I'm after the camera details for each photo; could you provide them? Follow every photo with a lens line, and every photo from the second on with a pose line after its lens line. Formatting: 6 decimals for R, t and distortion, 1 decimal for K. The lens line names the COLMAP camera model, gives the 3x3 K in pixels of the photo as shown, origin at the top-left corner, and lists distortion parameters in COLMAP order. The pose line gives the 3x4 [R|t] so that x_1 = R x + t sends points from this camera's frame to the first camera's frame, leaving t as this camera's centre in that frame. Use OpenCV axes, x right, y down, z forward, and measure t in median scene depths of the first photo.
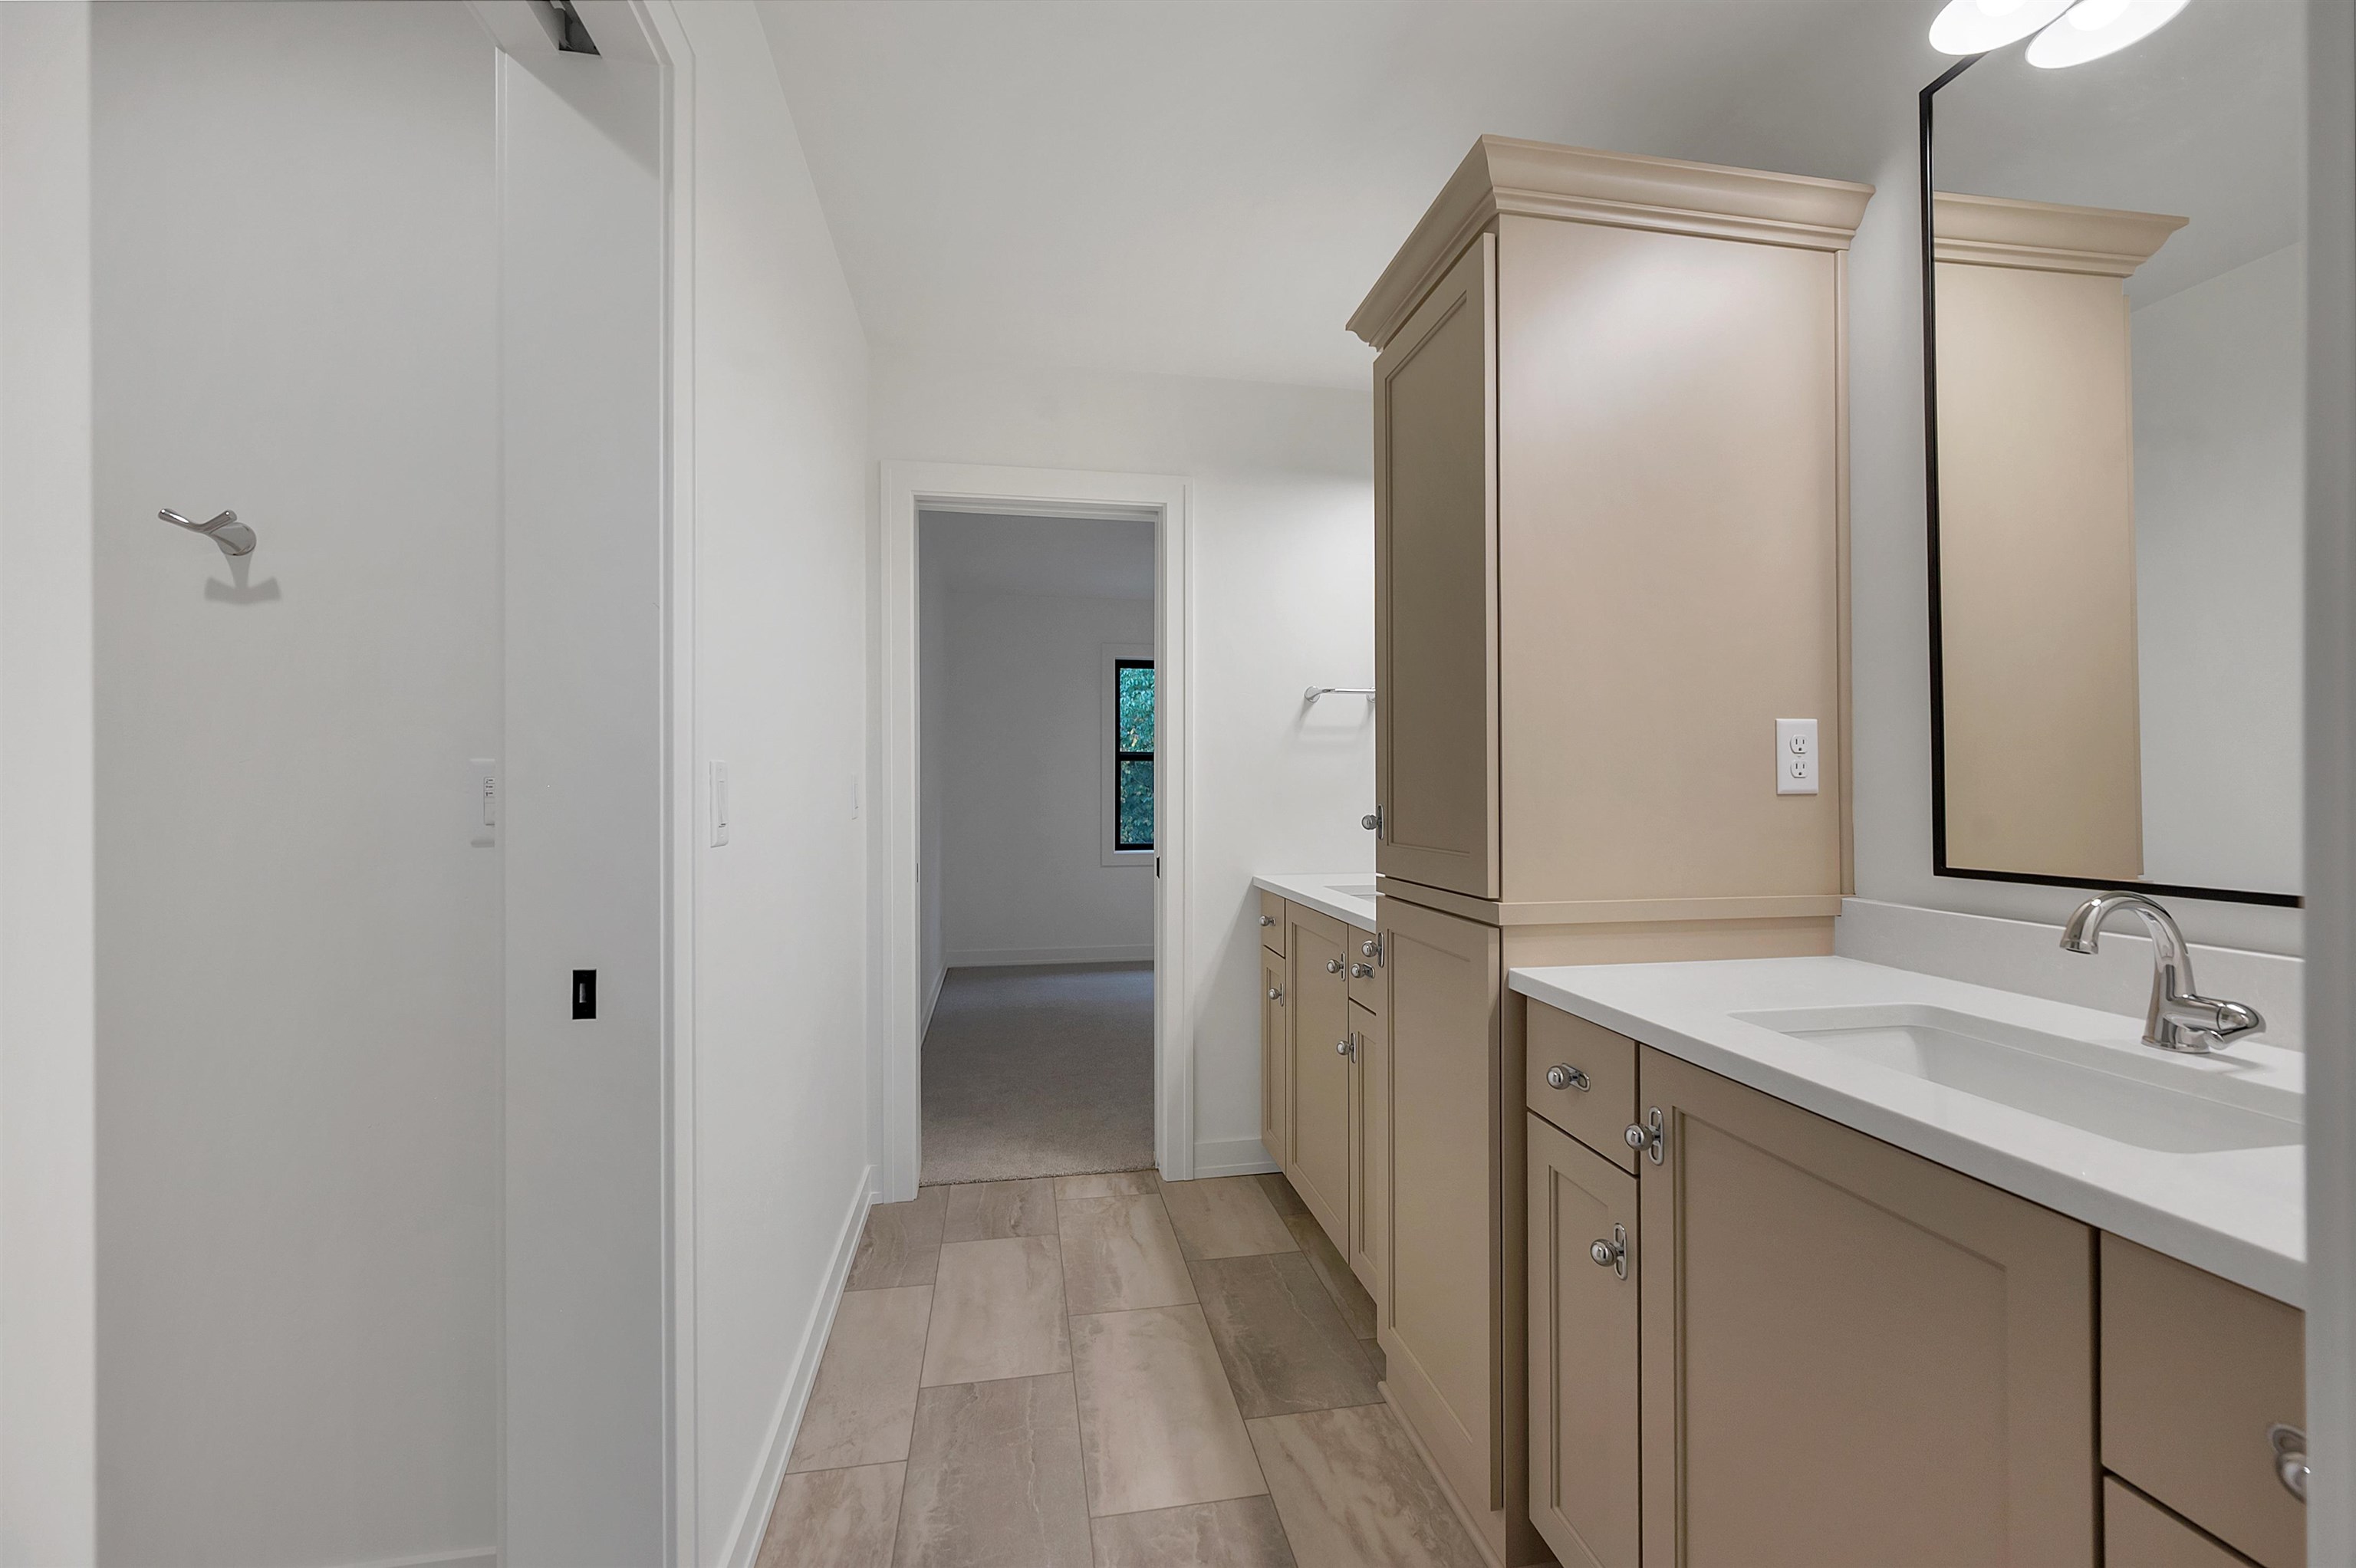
lens RADIAL K [[948.4, 0, 1171.4], [0, 948.4, 776.7], [0, 0, 1]] dist [-0.000299, 0.000220]
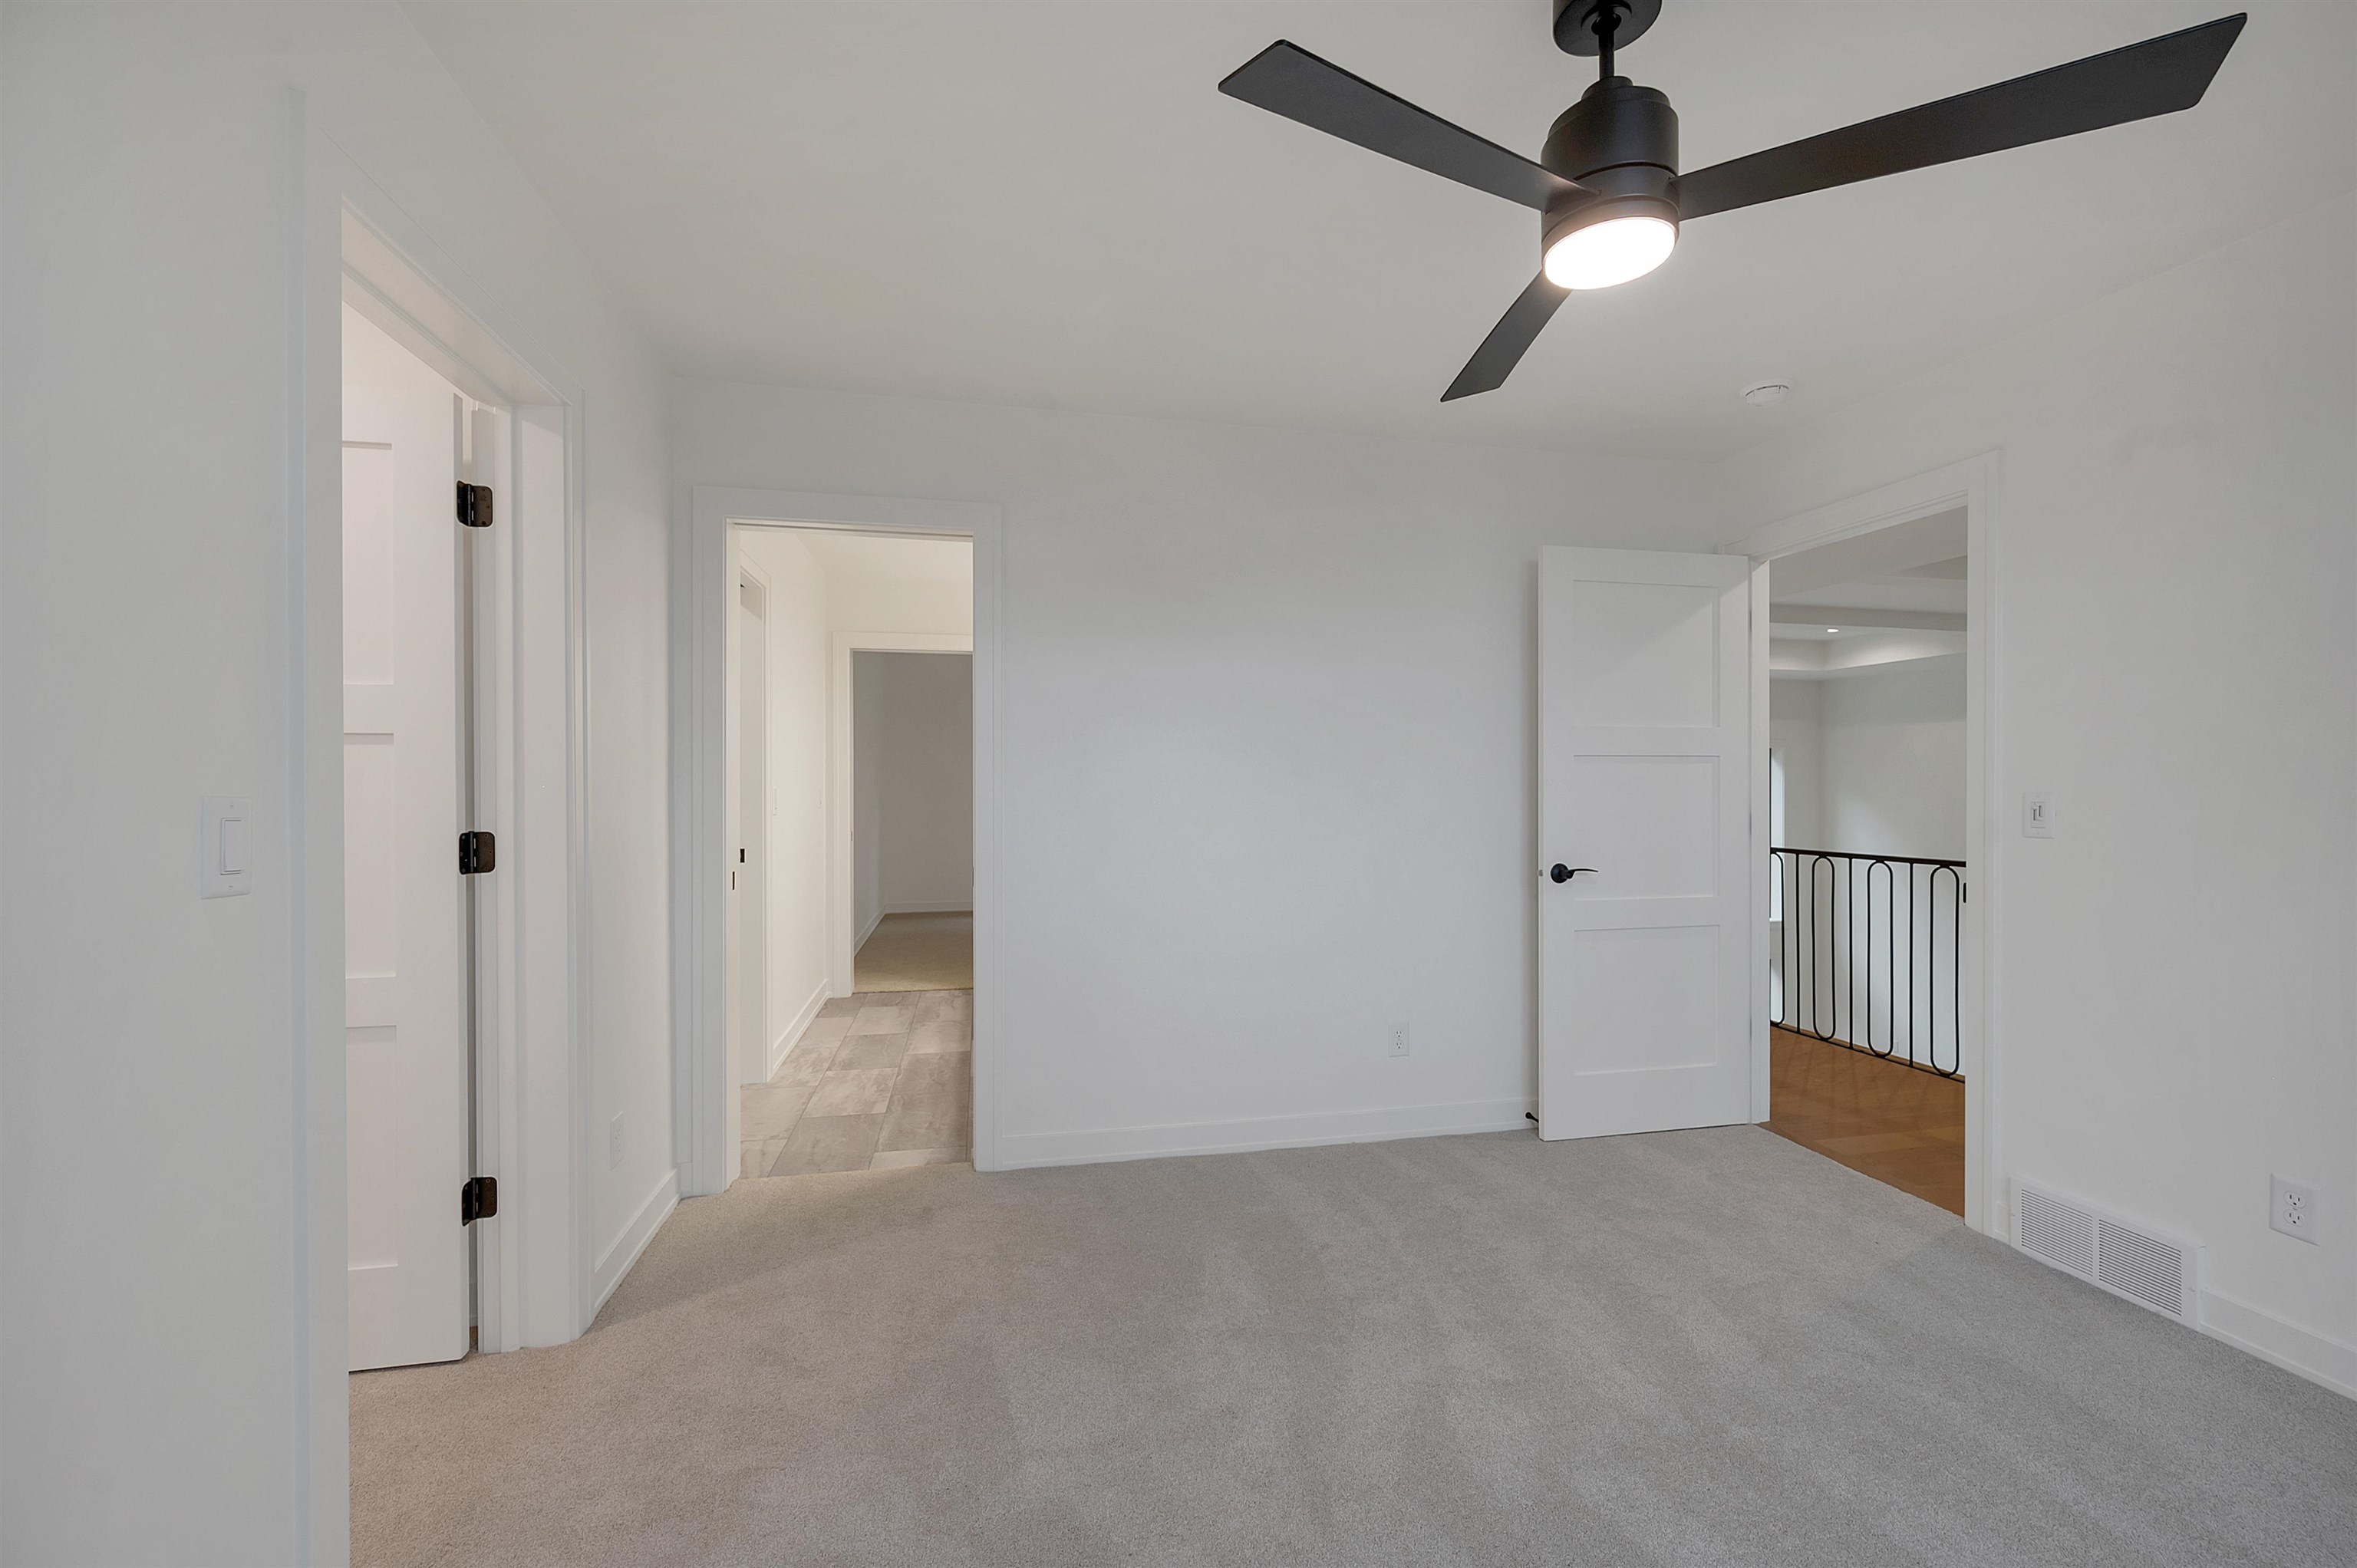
lens RADIAL K [[954.6, 0, 1181.4], [0, 954.6, 776.7], [0, 0, 1]] dist [-0.001656, -0.000413]
pose [[0.999307, 0.005454, 0.036831, 0.502591], [-0.005708, 0.999961, 0.006799, -0.054344], [-0.036793, -0.007004, 0.999298, -1.478797]]
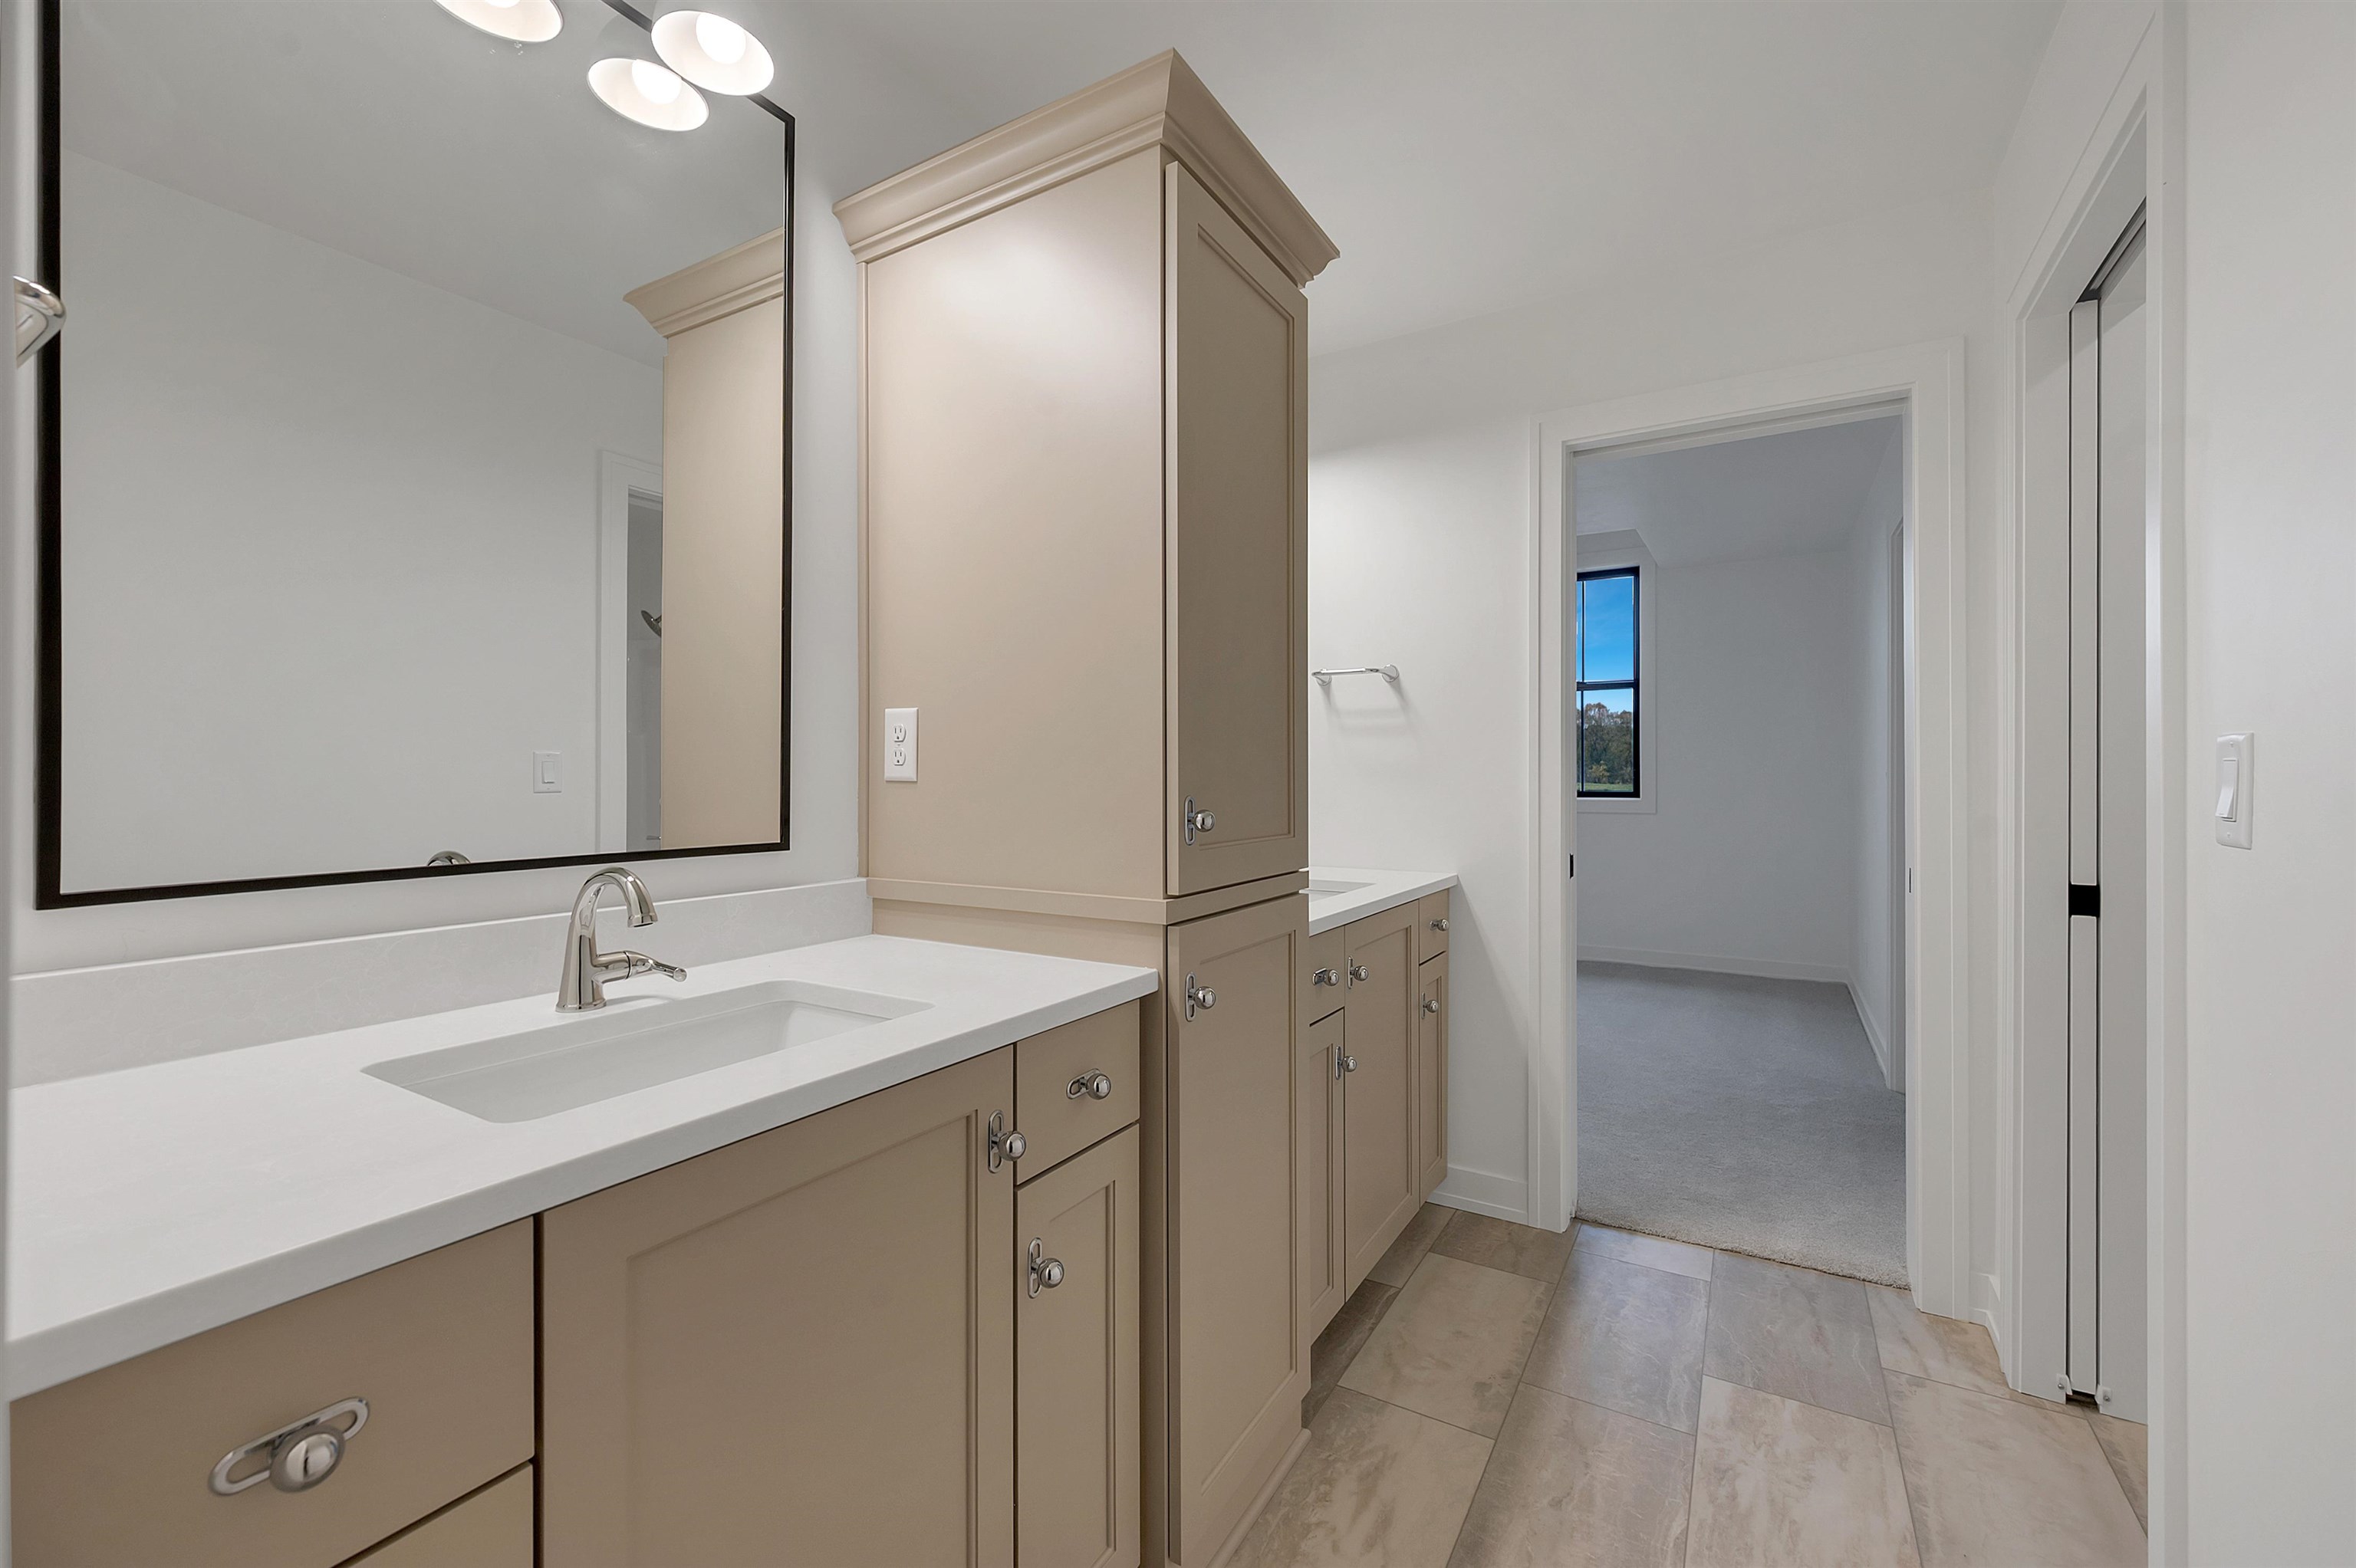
lens RADIAL K [[954.2, 0, 1180.9], [0, 954.2, 776.7], [0, 0, 1]] dist [-0.001656, -0.000413]
pose [[-0.756763, 0.002008, 0.653687, -0.232330], [-0.004856, 0.999950, -0.008694, 0.019576], [-0.653672, -0.009753, -0.756715, 1.472062]]
